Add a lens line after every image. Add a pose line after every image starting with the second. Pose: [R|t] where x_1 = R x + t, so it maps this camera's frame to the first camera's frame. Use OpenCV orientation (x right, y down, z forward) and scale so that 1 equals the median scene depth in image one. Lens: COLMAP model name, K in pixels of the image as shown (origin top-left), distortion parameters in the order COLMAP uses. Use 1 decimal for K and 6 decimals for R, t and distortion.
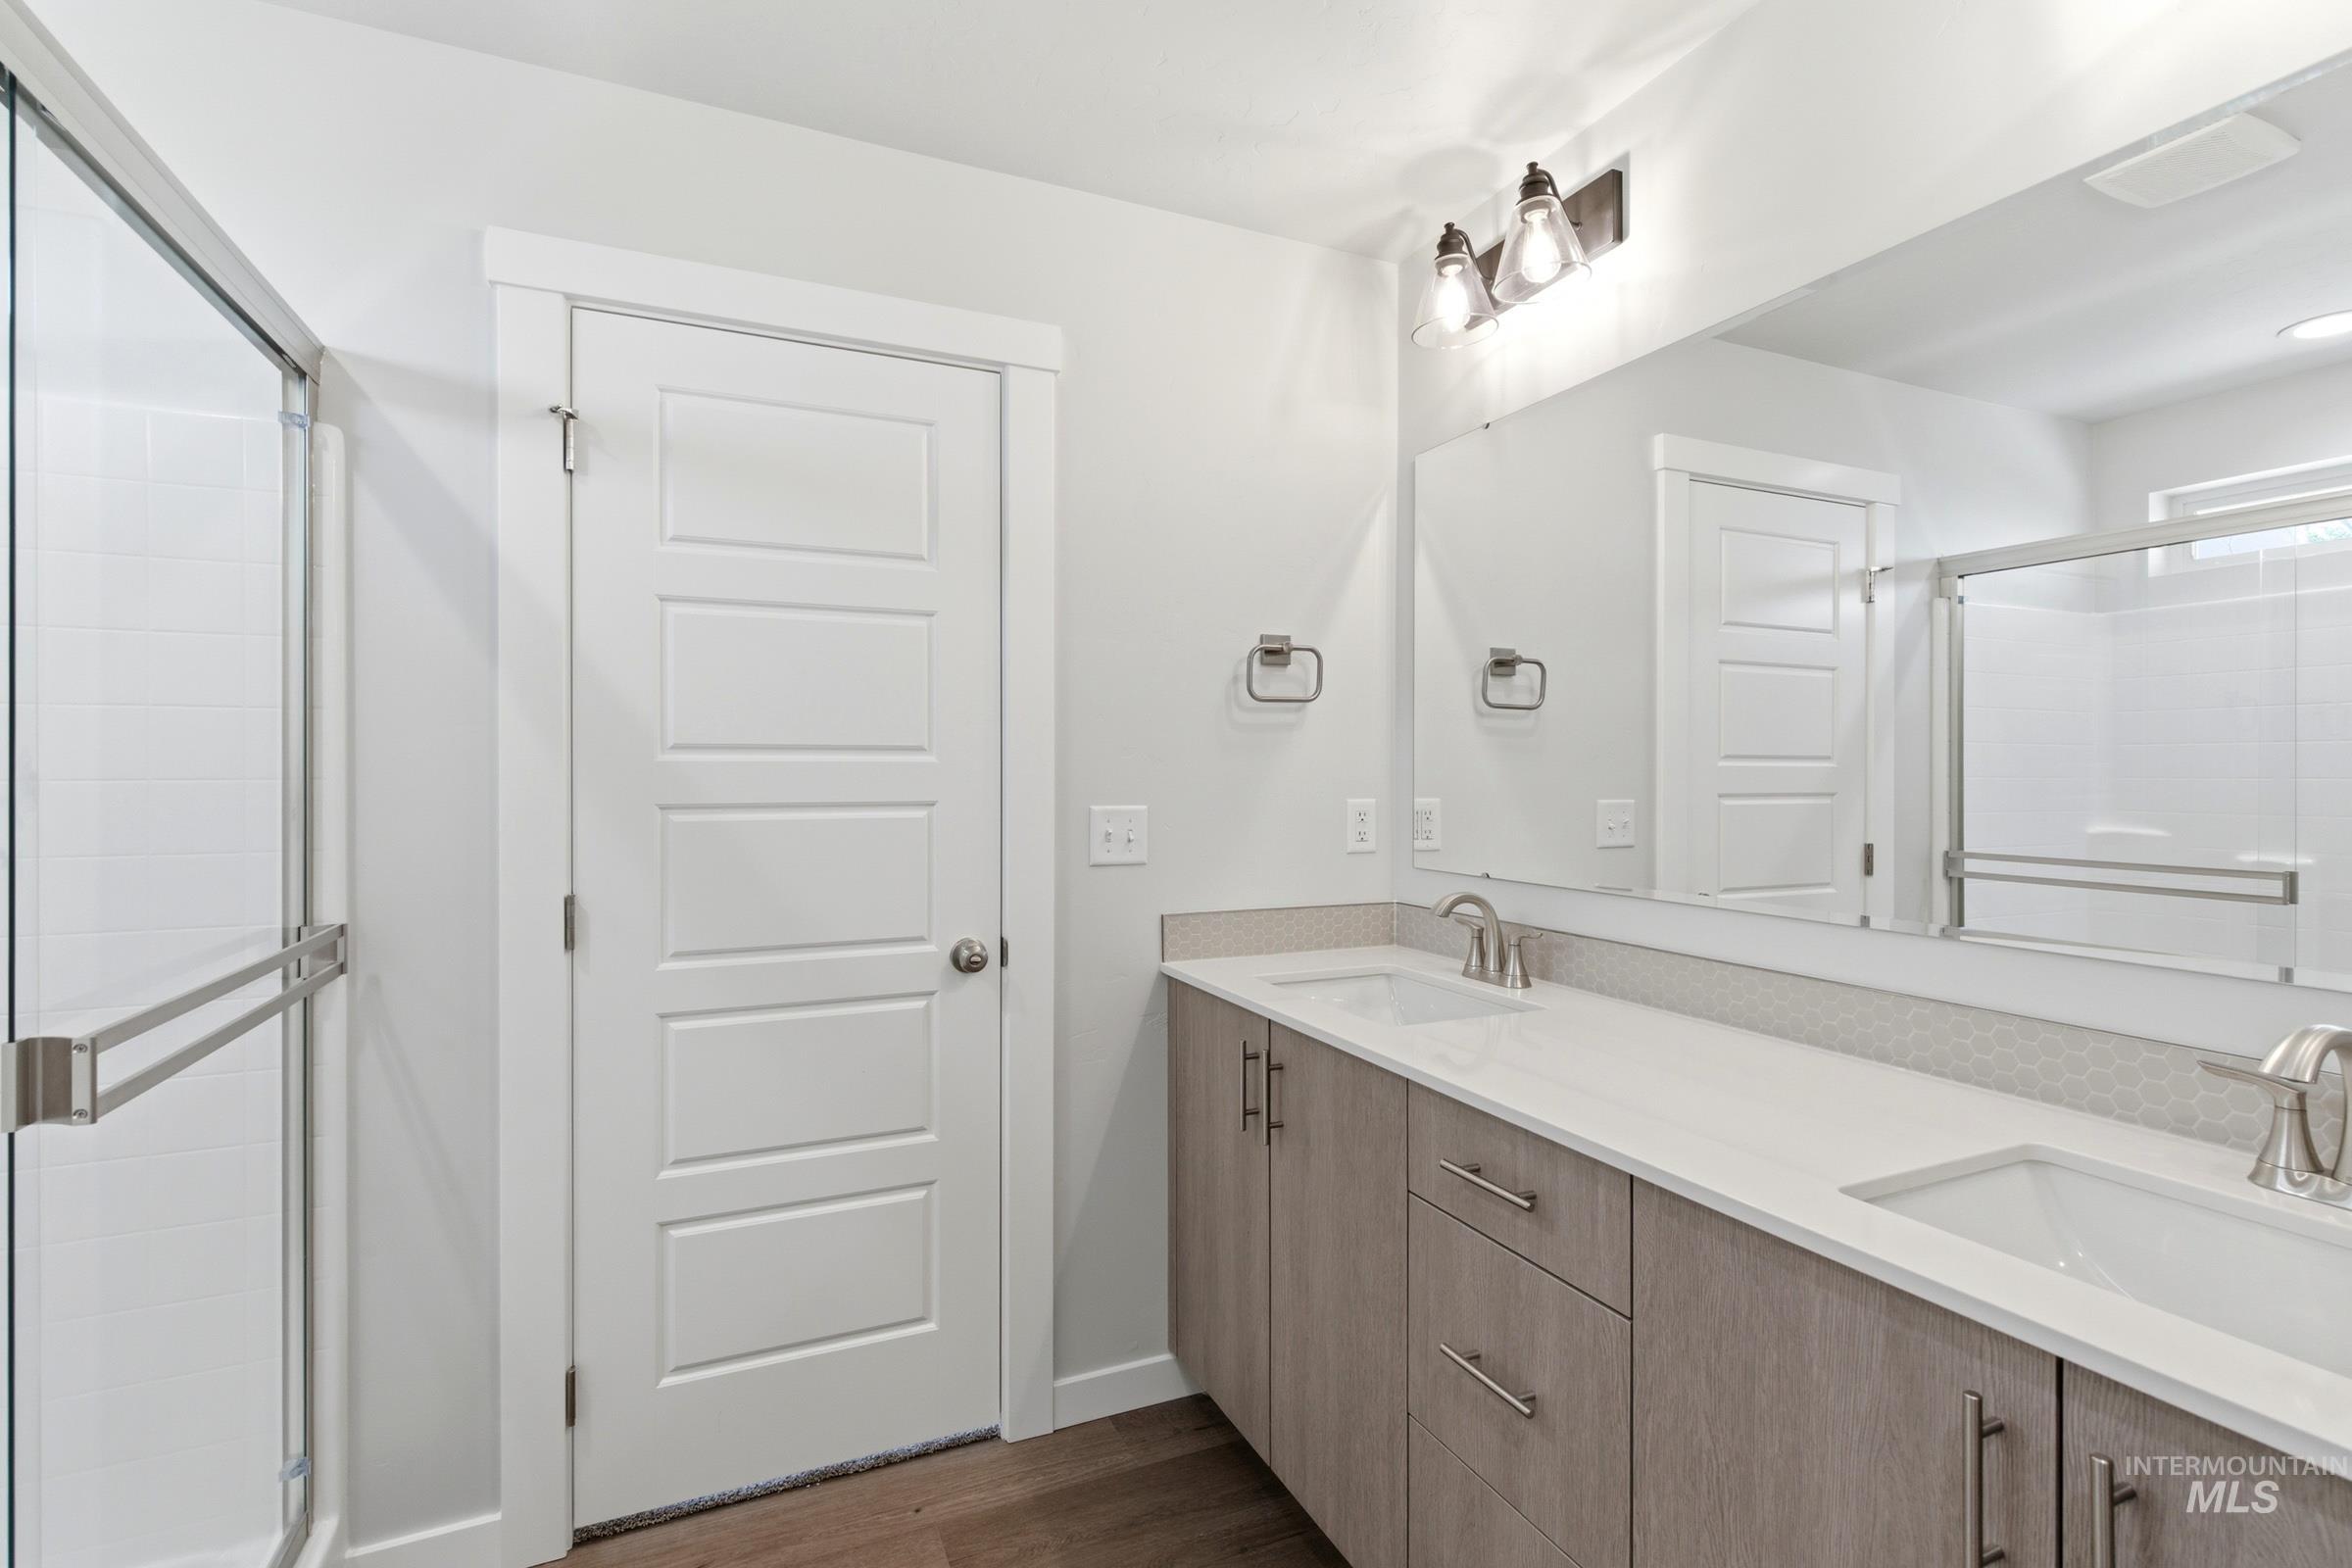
lens RADIAL K [[1078.3, 0, 1179.6], [0, 1078.3, 783.0], [0, 0, 1]] dist [0.003699, 0.000352]
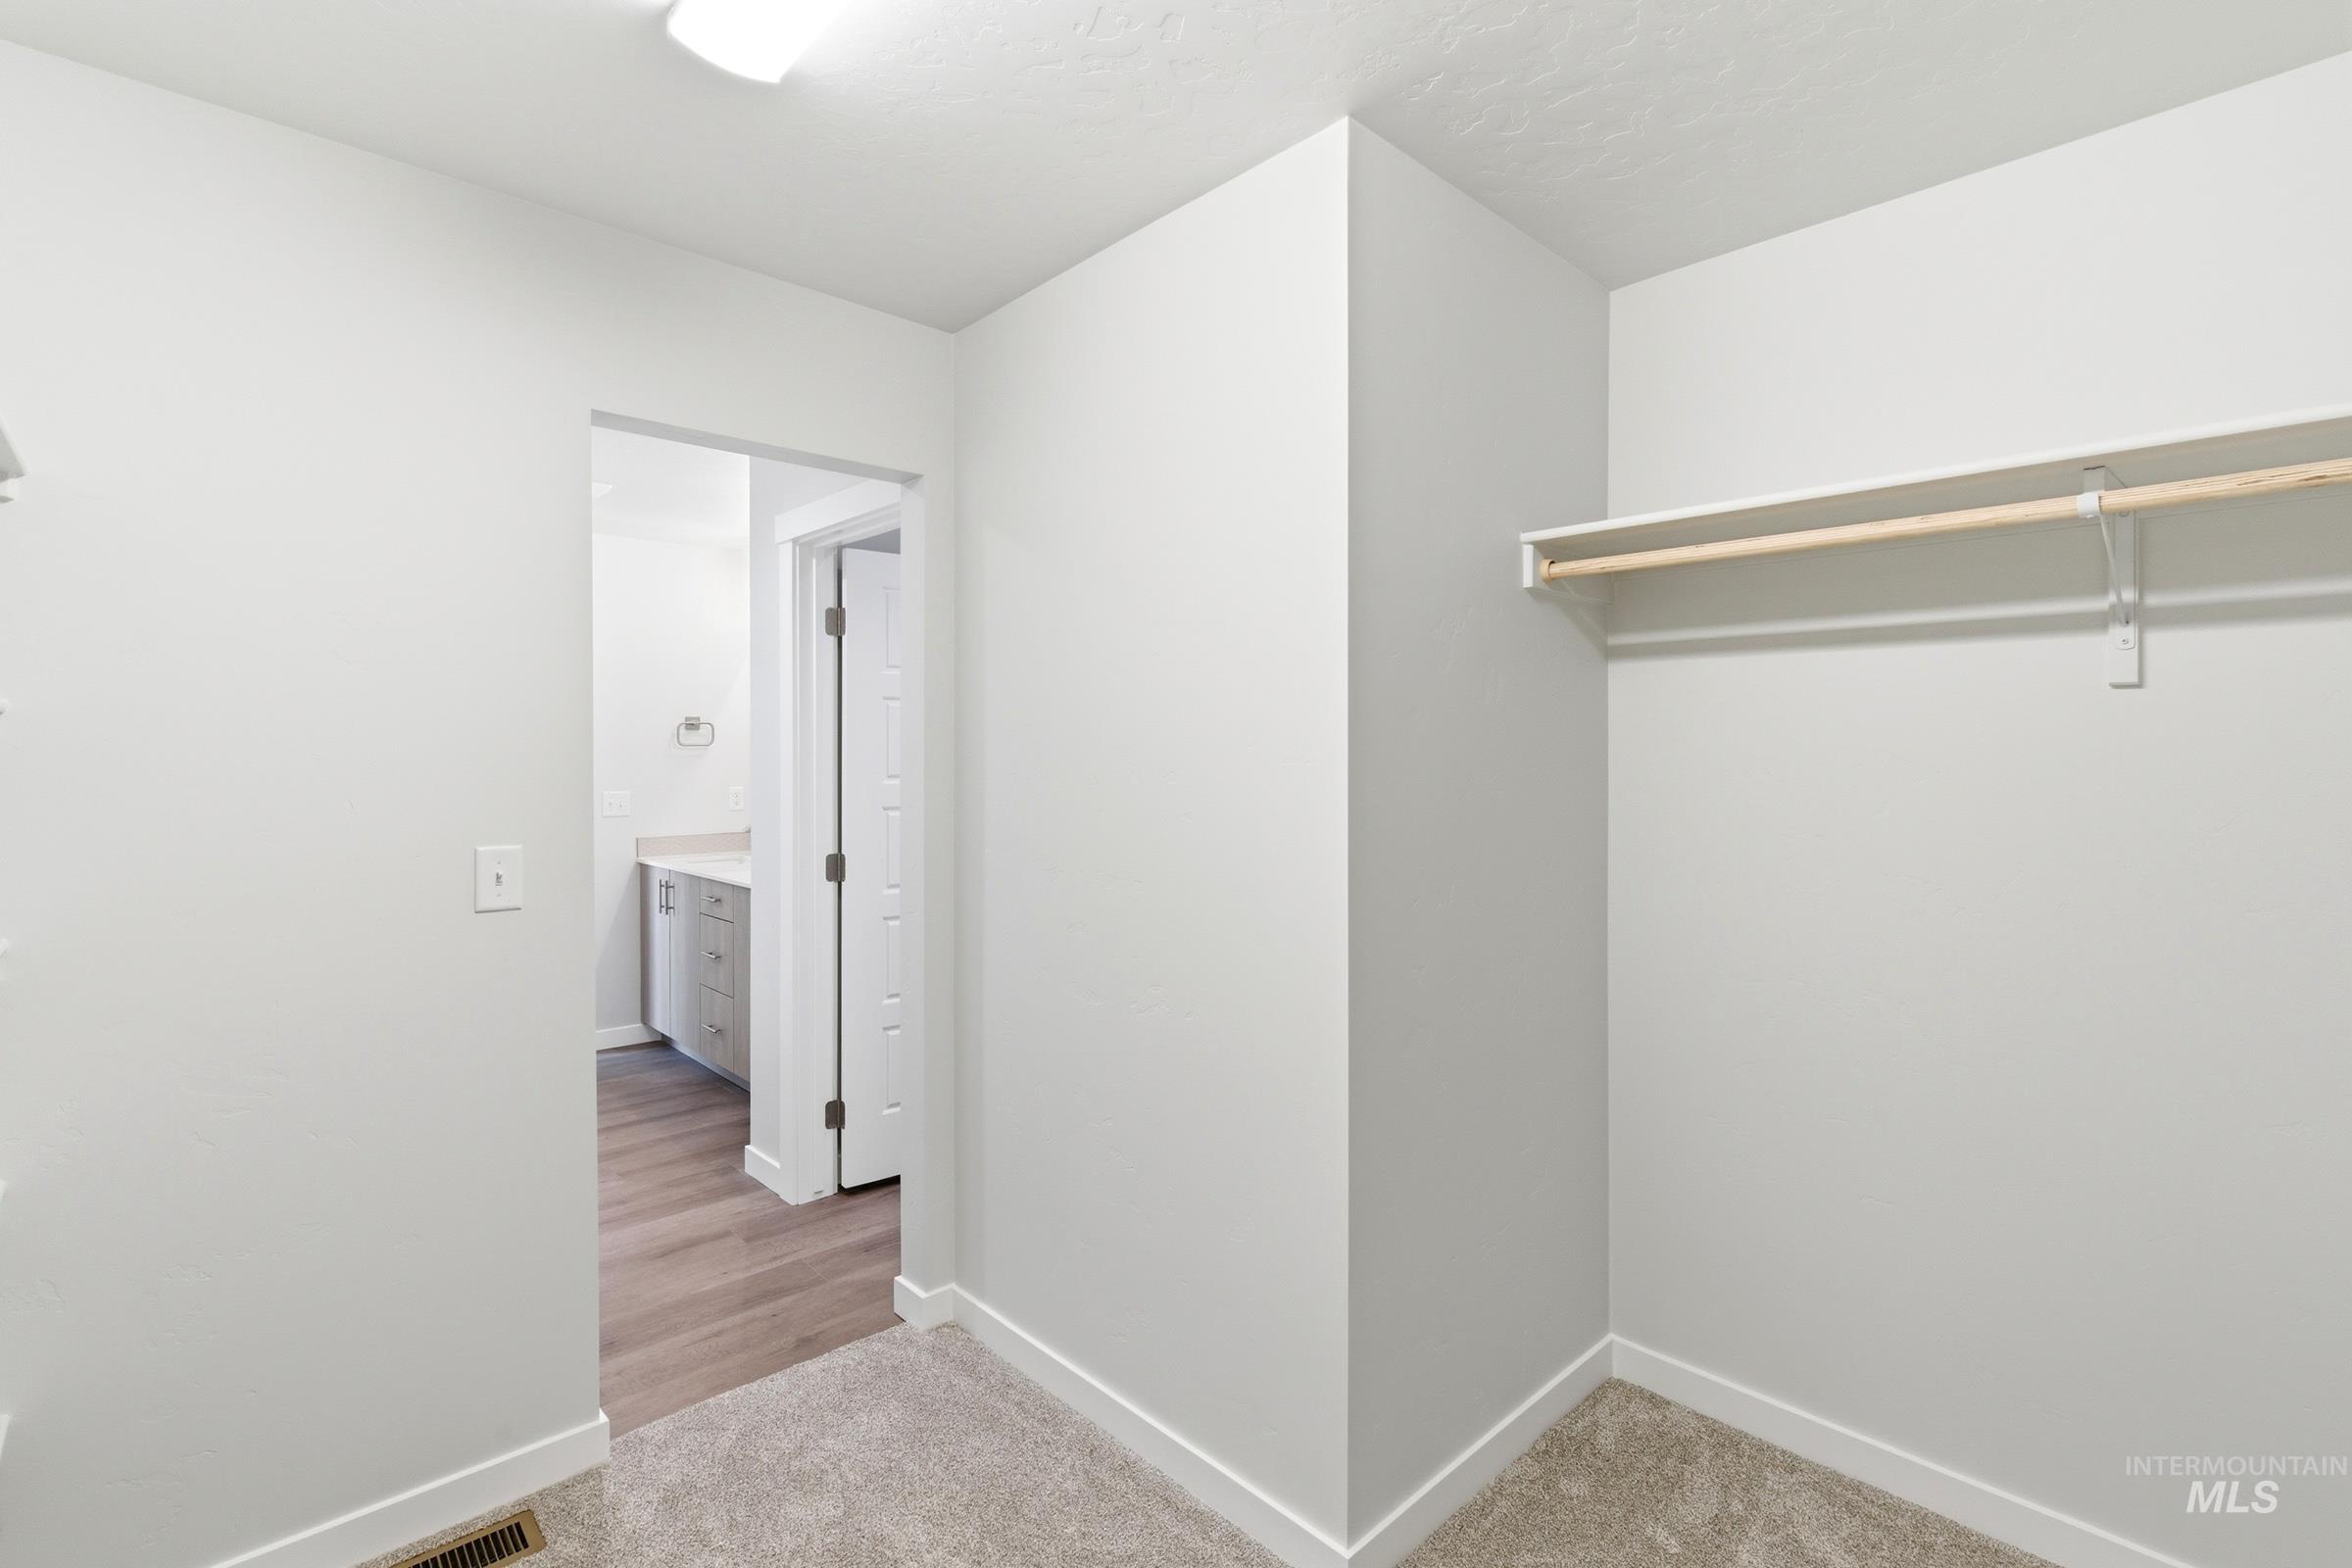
lens RADIAL K [[1078.3, 0, 1176.1], [0, 1078.3, 769.9], [0, 0, 1]] dist [0.003699, 0.000352]
pose [[0.947690, -0.003082, 0.319178, 0.344404], [0.001228, 0.999981, 0.006009, -0.036697], [-0.319190, -0.005303, 0.947676, -1.583462]]
